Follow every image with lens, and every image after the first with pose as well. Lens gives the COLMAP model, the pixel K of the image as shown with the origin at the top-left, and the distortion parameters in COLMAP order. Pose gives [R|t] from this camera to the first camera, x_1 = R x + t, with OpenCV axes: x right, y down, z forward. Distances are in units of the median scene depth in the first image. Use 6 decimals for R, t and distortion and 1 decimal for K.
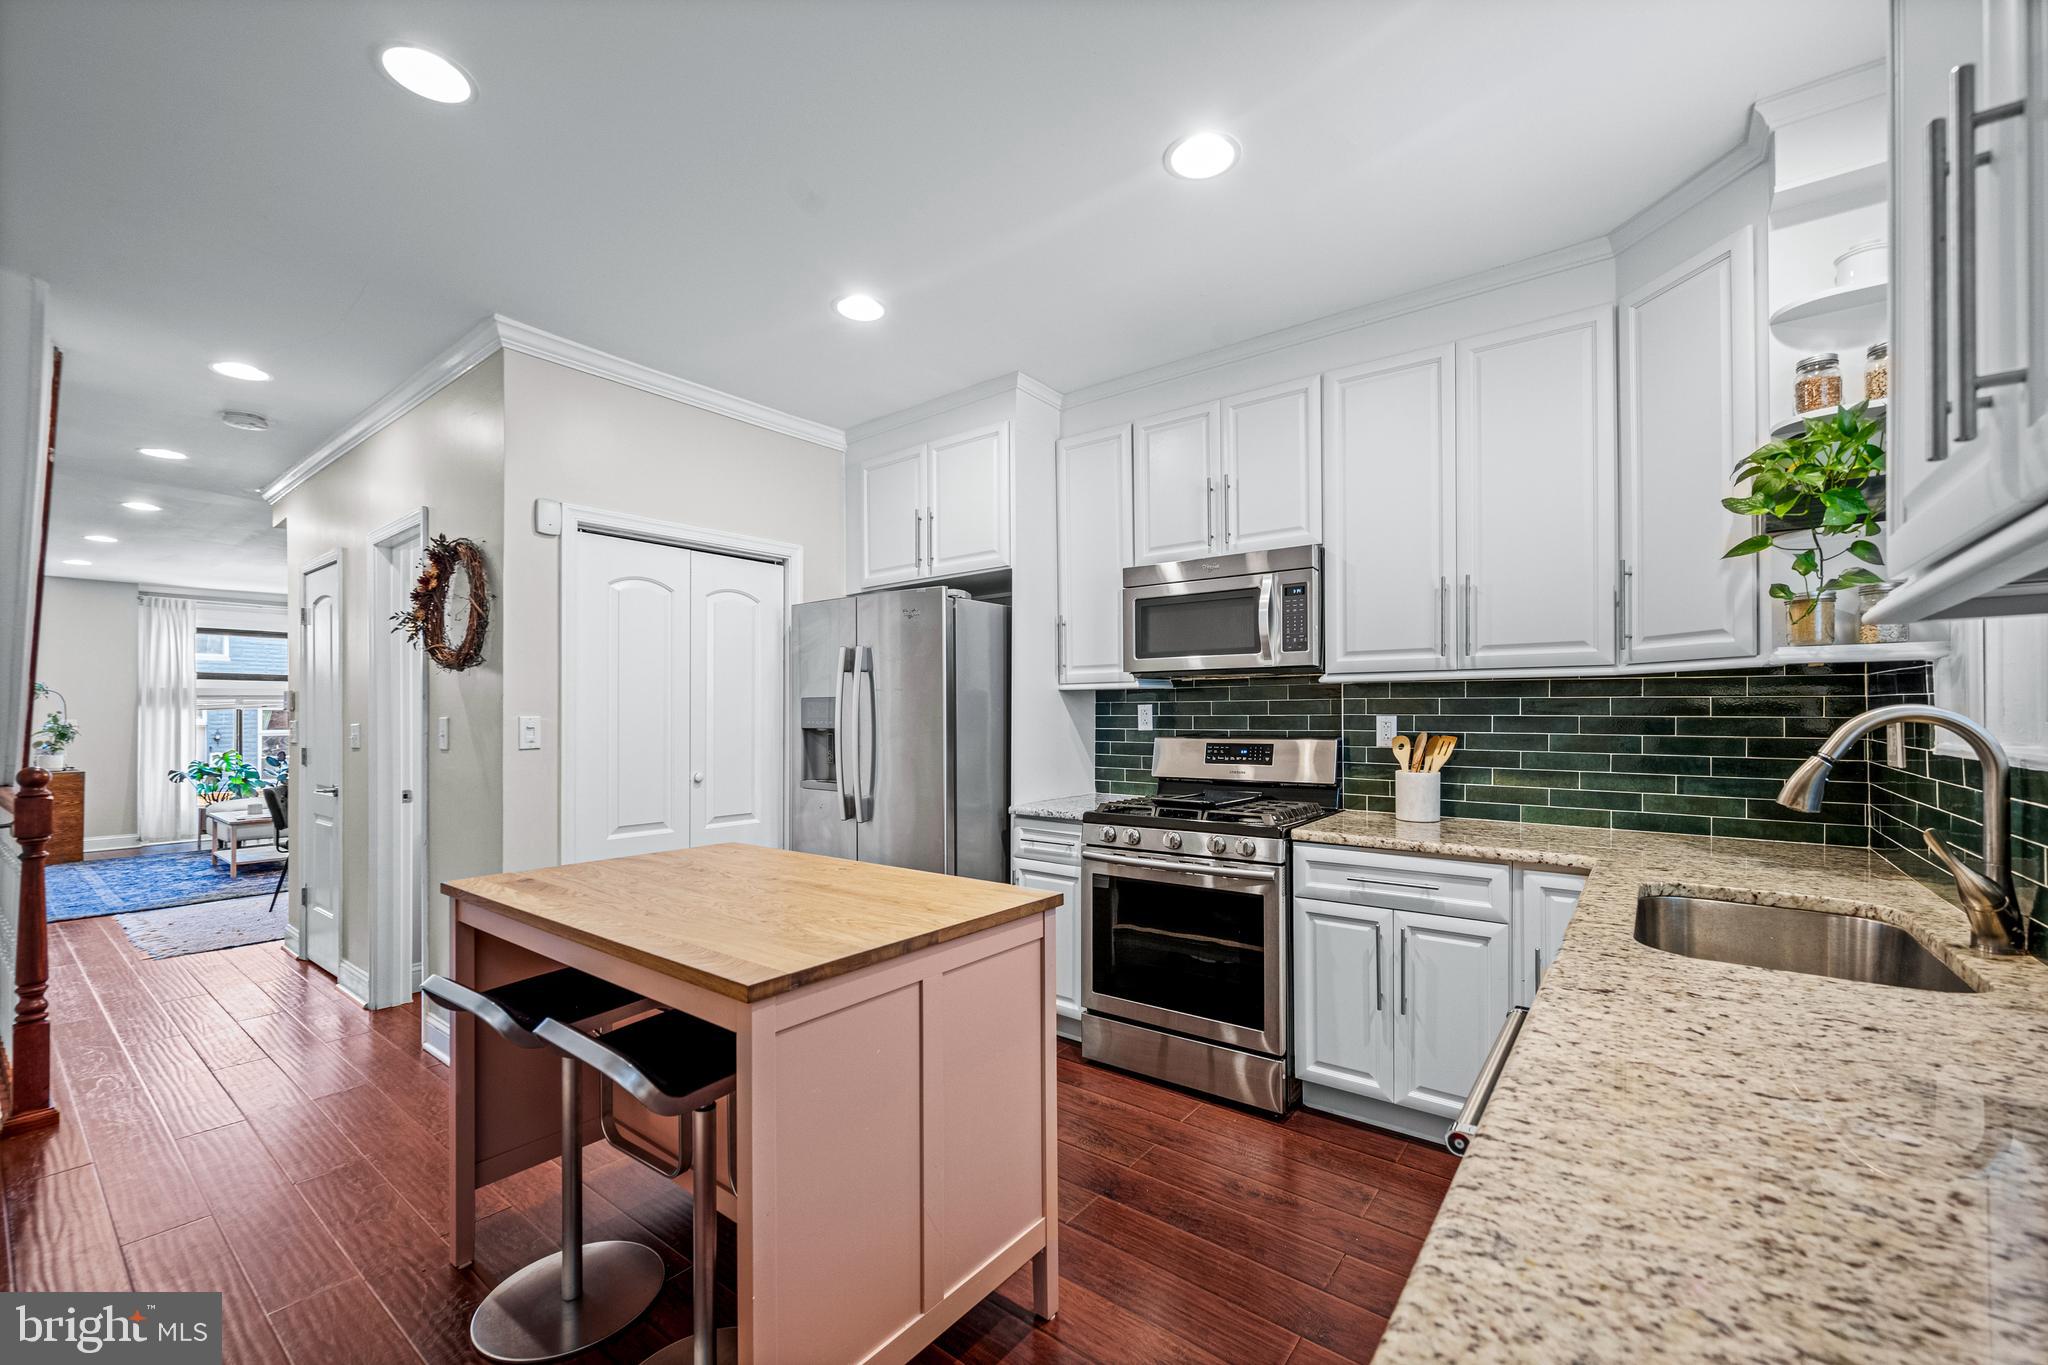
lens RADIAL K [[832.8, 0, 1015.9], [0, 832.8, 710.4], [0, 0, 1]] dist [-0.000924, 0.000788]
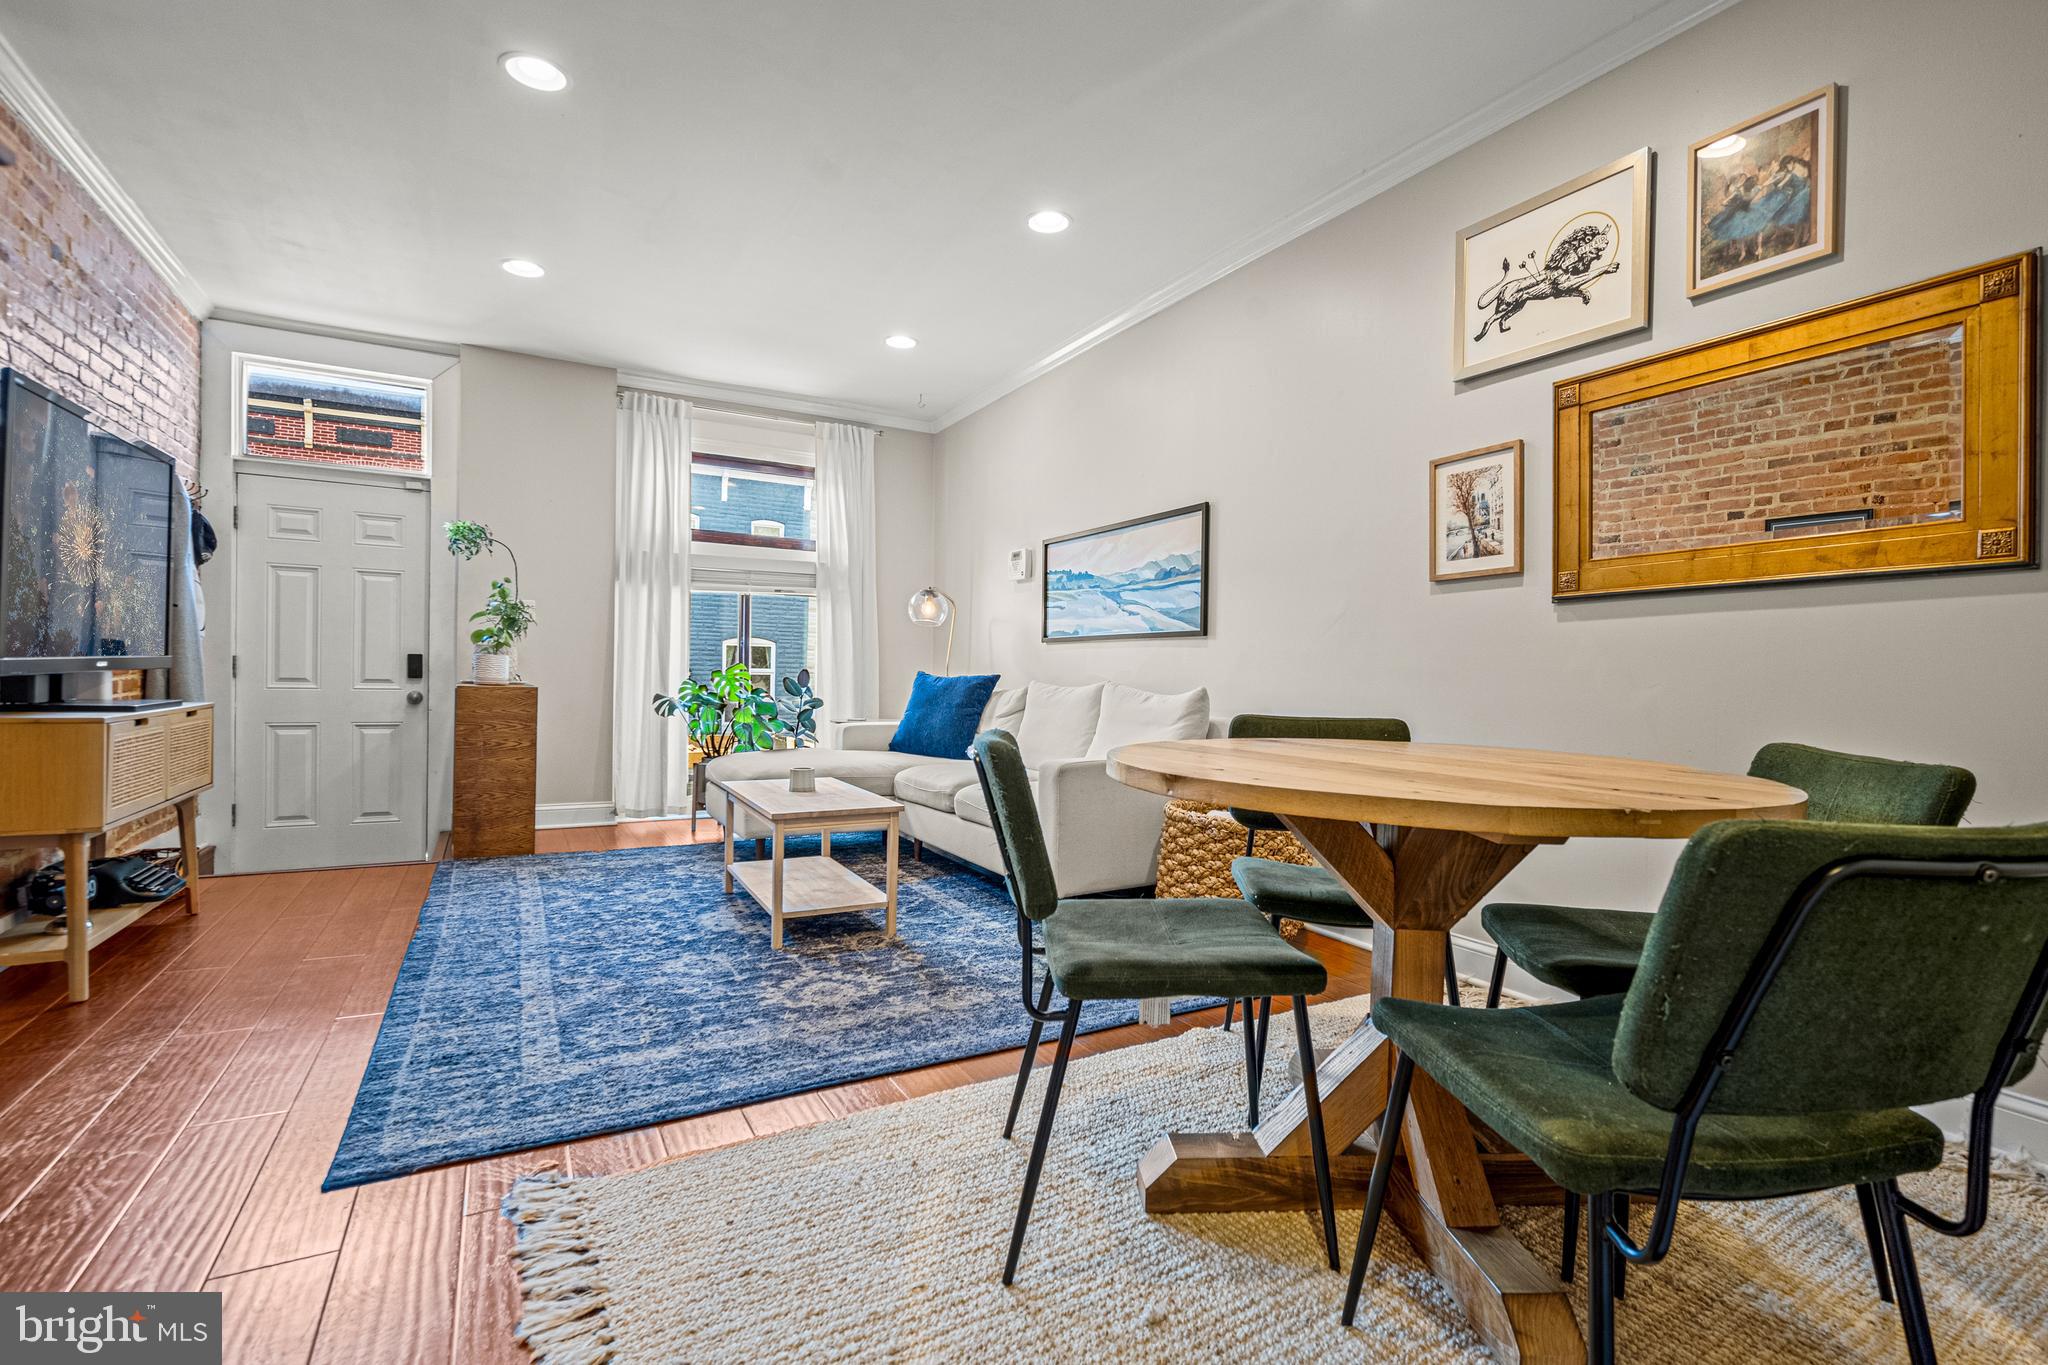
lens RADIAL K [[918.3, 0, 1031.2], [0, 918.3, 687.9], [0, 0, 1]] dist [0.000561, -0.000566]
pose [[0.920221, 0.022597, -0.390747, -1.850946], [-0.015167, 0.999641, 0.022092, 0.175526], [0.391106, -0.014404, 0.920233, 1.808195]]
